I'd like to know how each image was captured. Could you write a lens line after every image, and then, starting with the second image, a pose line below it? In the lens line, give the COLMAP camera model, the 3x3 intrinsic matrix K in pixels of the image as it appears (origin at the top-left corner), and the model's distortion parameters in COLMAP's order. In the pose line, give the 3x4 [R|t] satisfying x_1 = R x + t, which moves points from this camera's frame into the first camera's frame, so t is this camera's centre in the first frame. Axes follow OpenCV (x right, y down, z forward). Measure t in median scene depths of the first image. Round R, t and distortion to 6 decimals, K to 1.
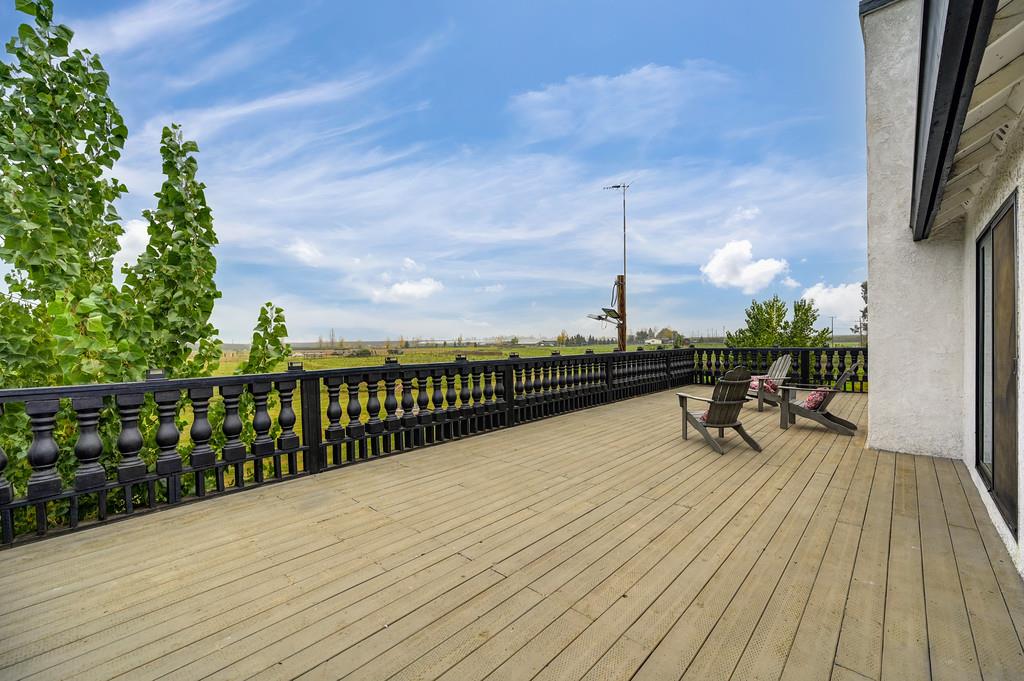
lens RADIAL K [[412.5, 0, 504.6], [0, 412.5, 342.3], [0, 0, 1]] dist [-0.000476, -0.000367]
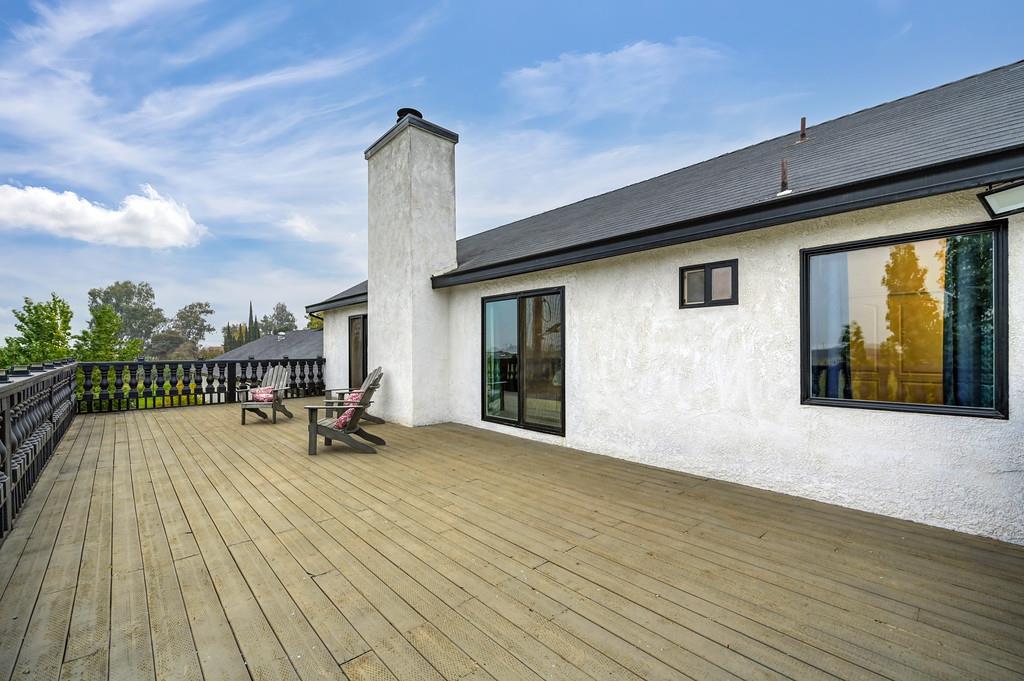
lens RADIAL K [[451.8, 0, 506.1], [0, 451.8, 345.3], [0, 0, 1]] dist [0.011284, 0.000337]
pose [[0.066120, 0.022001, 0.997569, -0.662148], [0.004177, 0.999742, -0.022325, 0.009993], [-0.997803, 0.005643, 0.066011, 0.558259]]
